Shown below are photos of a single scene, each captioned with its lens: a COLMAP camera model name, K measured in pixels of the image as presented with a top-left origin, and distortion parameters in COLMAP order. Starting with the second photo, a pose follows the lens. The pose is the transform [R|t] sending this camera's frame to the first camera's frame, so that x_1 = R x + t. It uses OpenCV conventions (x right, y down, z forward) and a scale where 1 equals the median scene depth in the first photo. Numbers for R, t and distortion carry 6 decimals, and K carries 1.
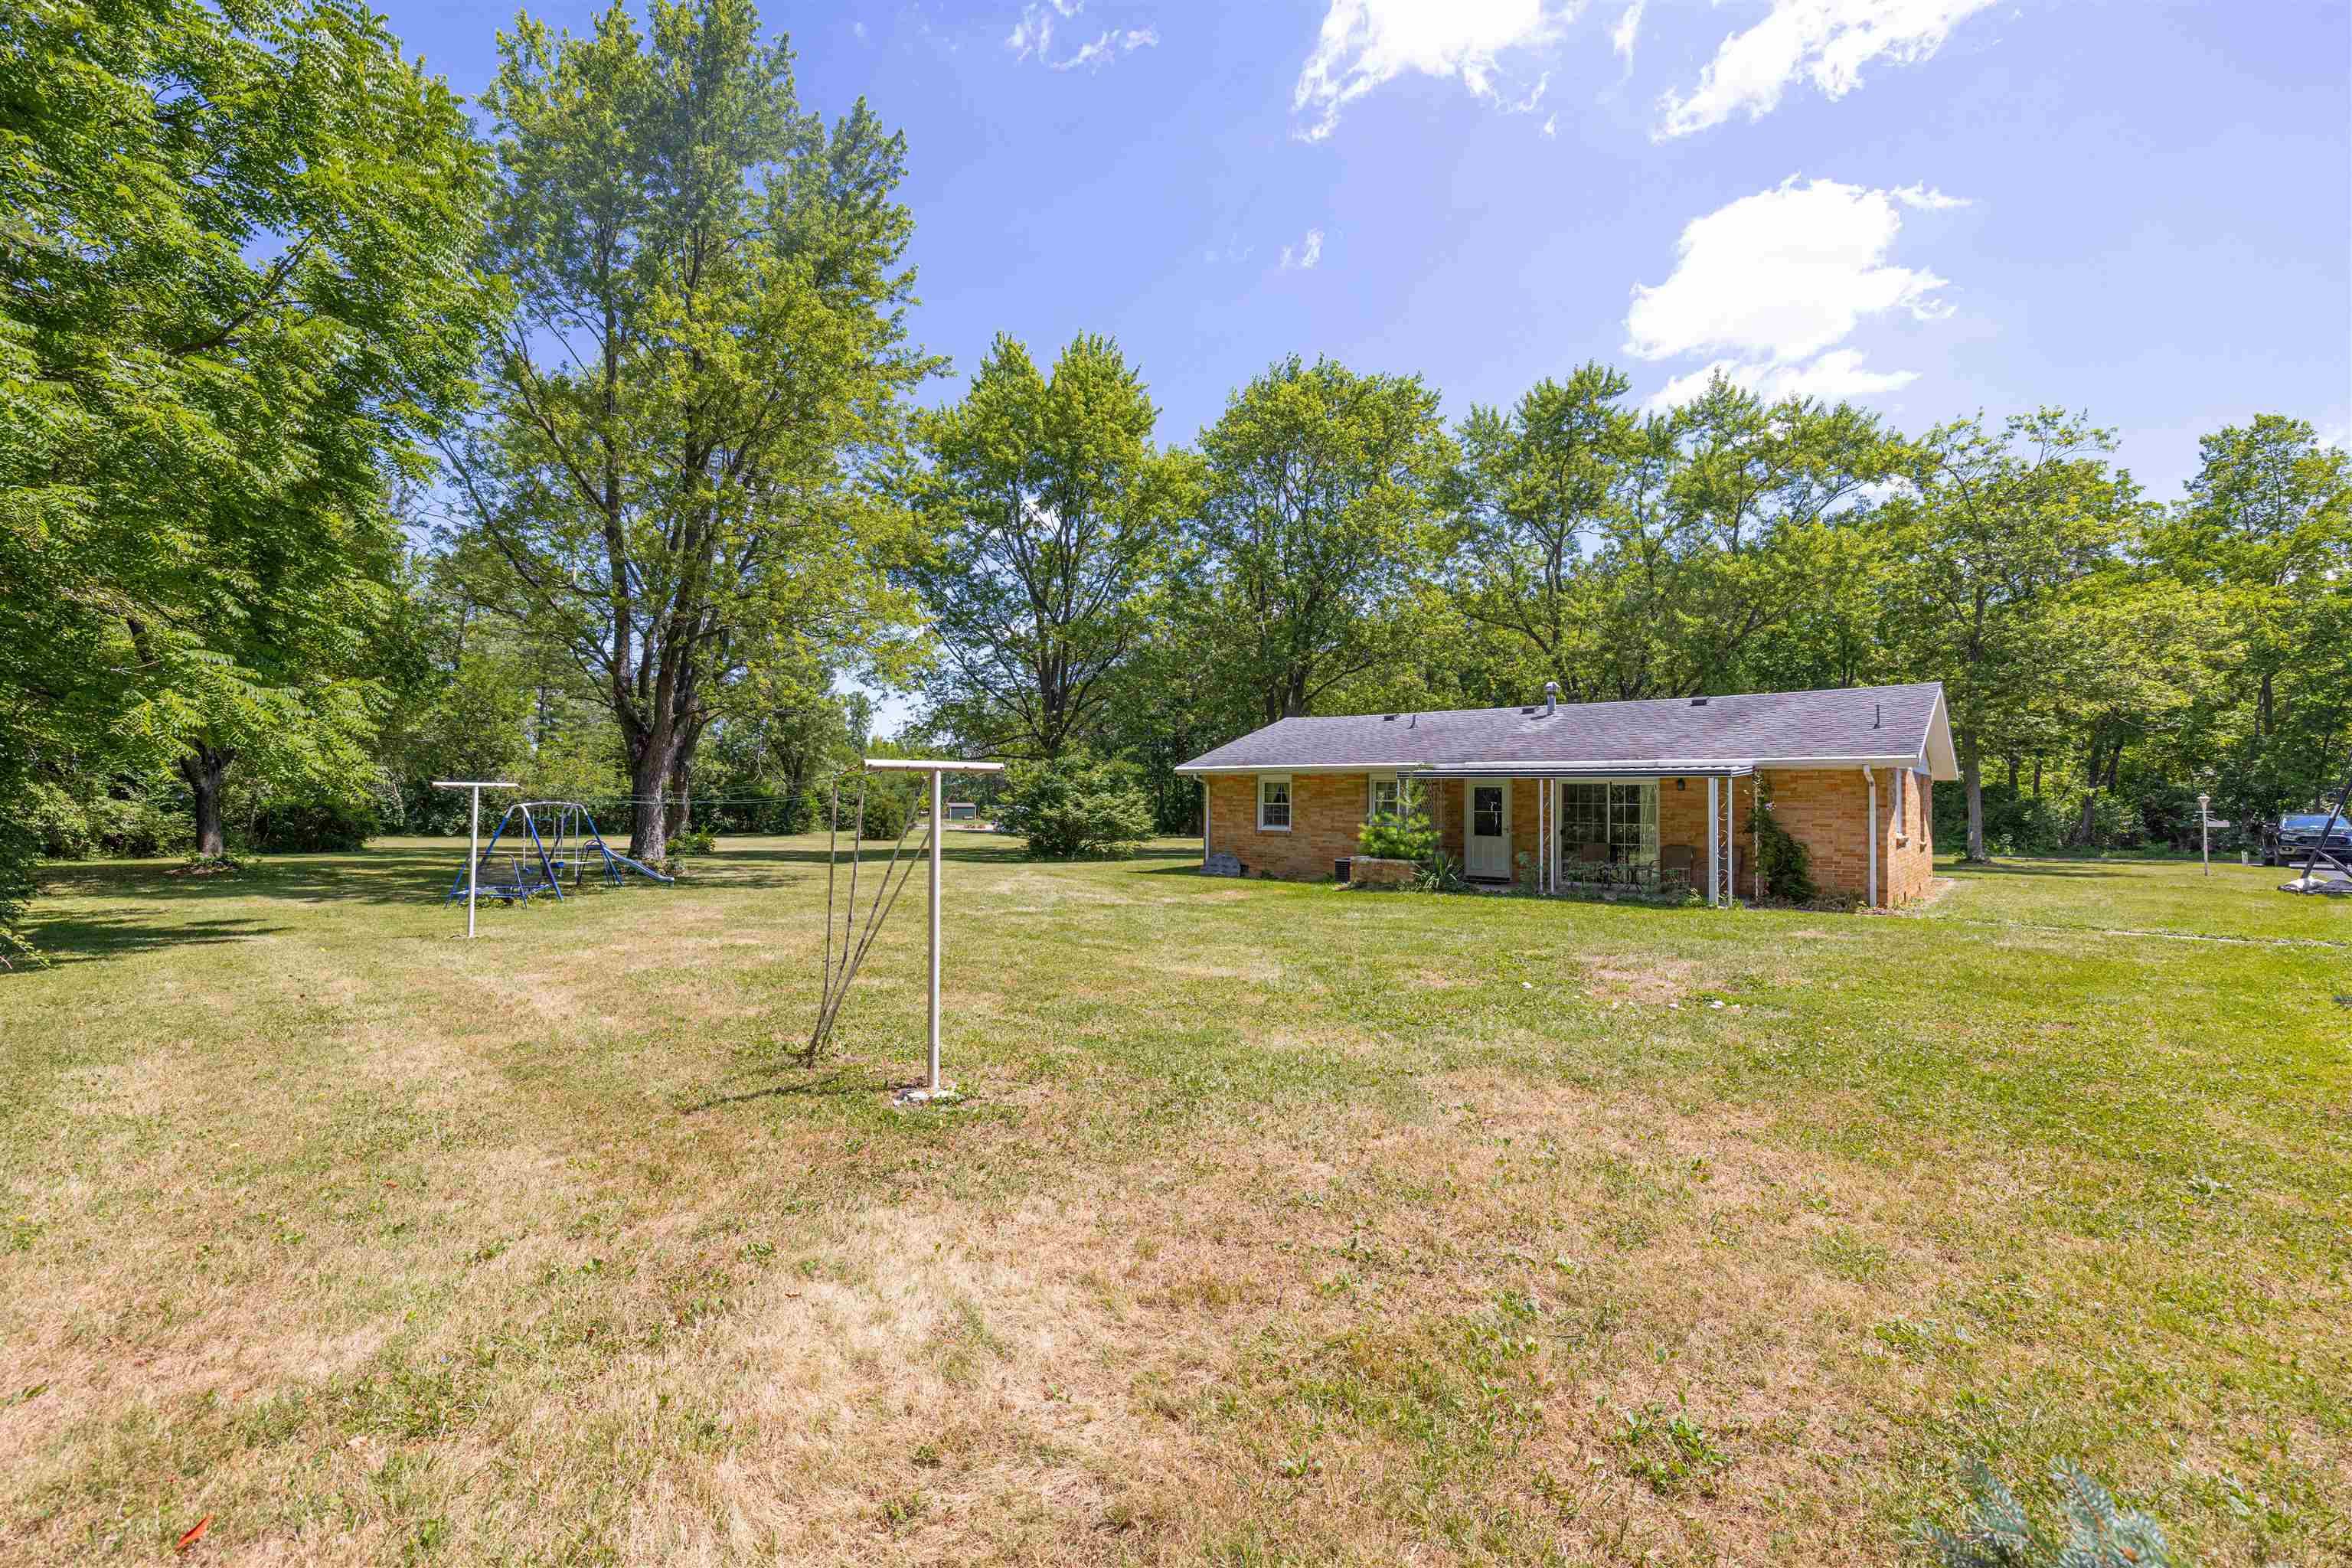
lens RADIAL K [[975.4, 0, 1198.4], [0, 975.4, 789.6], [0, 0, 1]] dist [0.007791, 0.000414]
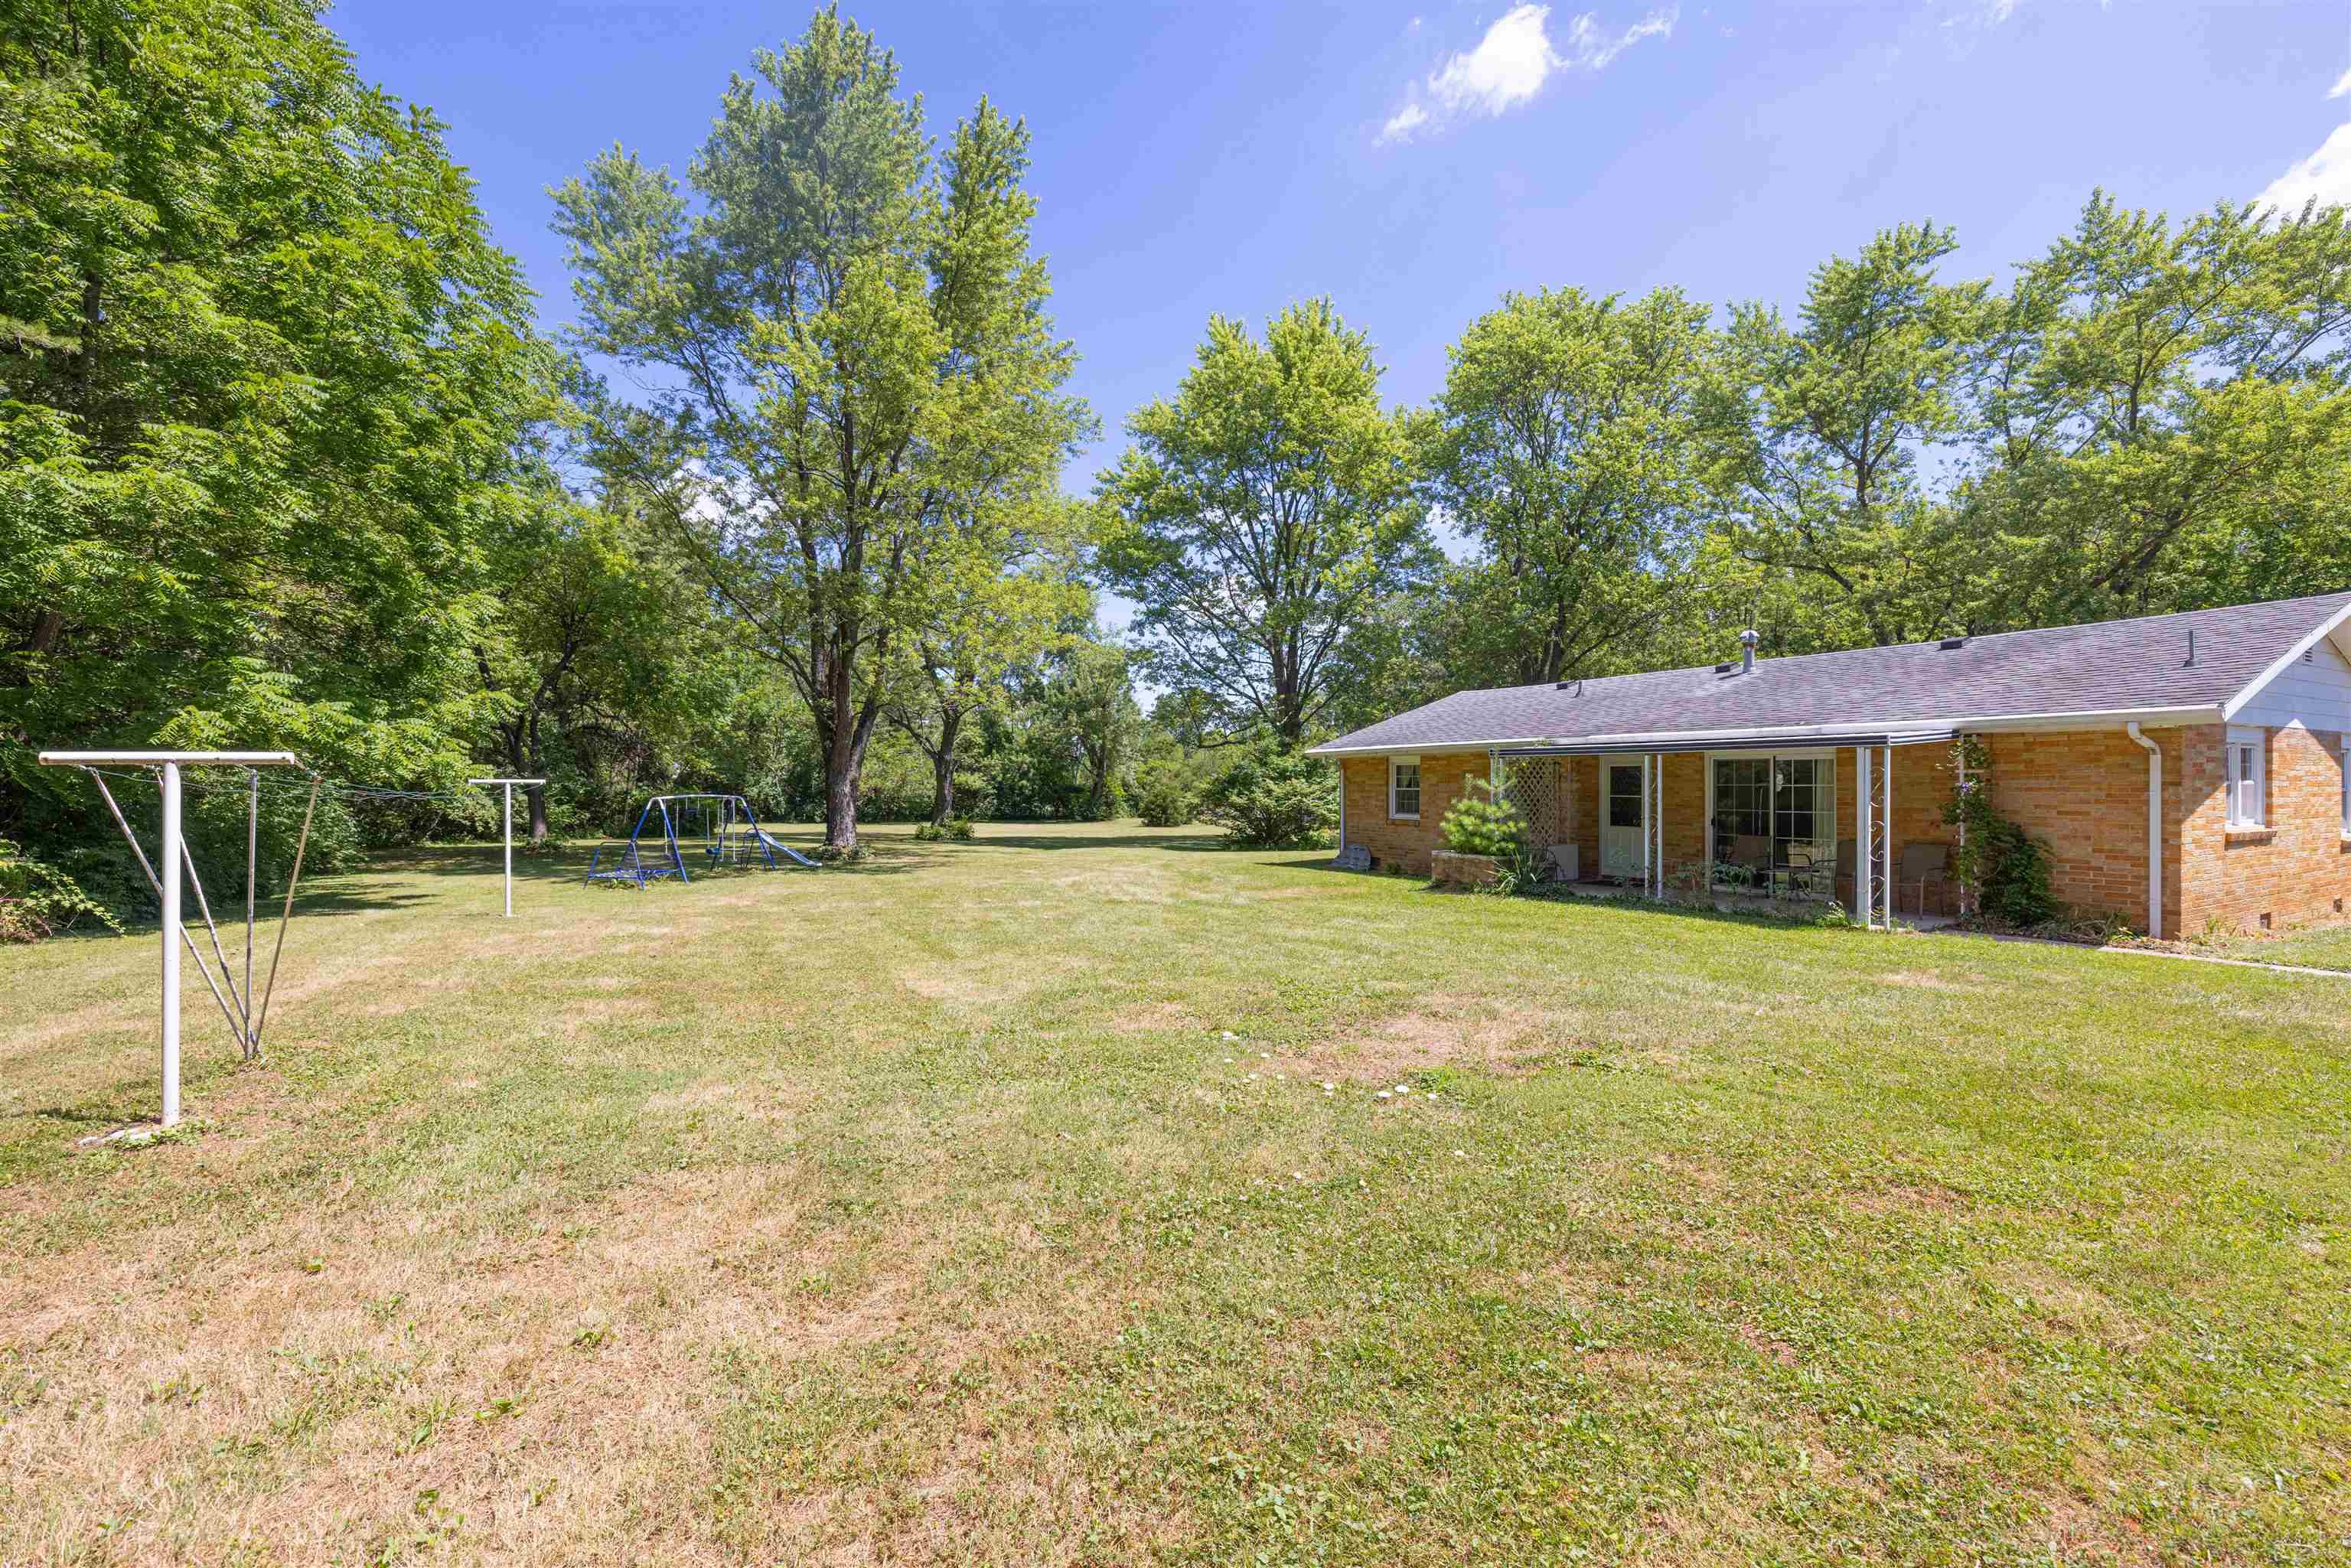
lens RADIAL K [[974.9, 0, 1197.9], [0, 974.9, 789.6], [0, 0, 1]] dist [0.007791, 0.000414]
pose [[0.944839, -0.010448, -0.327370, 0.173917], [0.015073, 0.999819, 0.011595, 0.001747], [0.327190, -0.015890, 0.944825, 0.094494]]
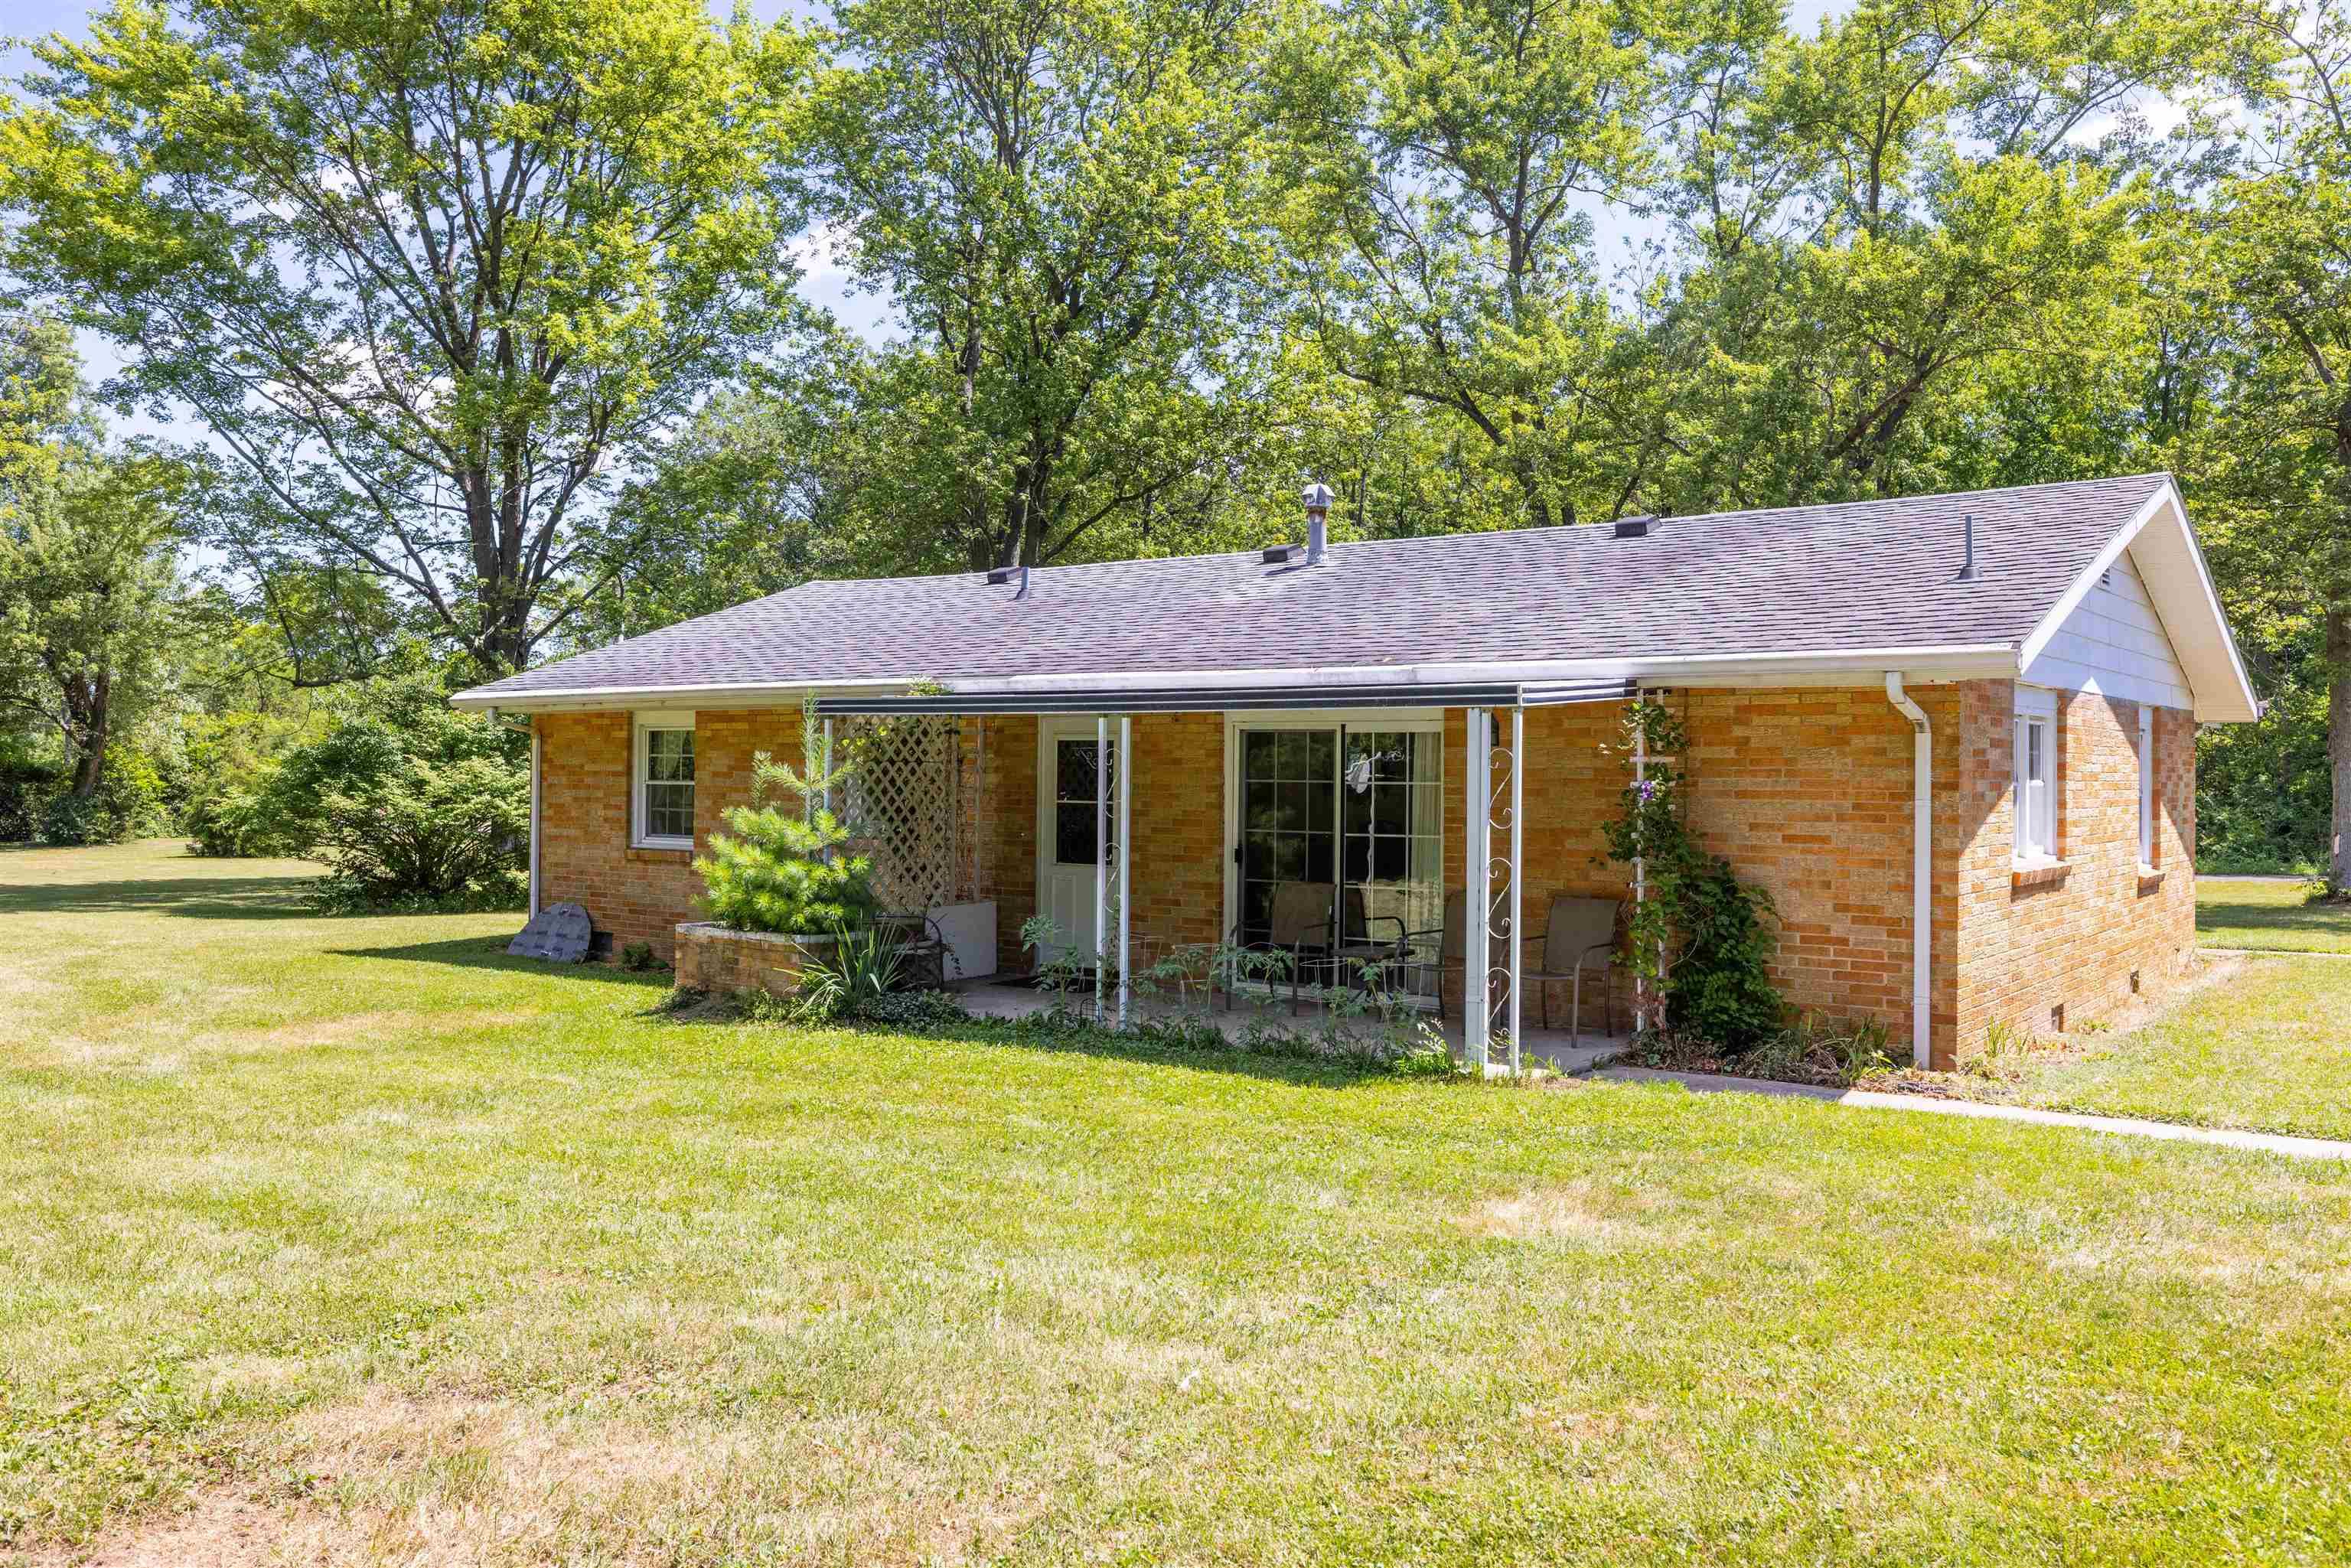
lens RADIAL K [[1858.6, 0, 1167.9], [0, 1858.6, 783.7], [0, 0, 1]] dist [0.011462, 0.005589]
pose [[0.997414, -0.003969, 0.071759, 0.211788], [0.002691, 0.999836, 0.017895, 0.001482], [-0.071819, -0.017656, 0.997261, 0.194005]]
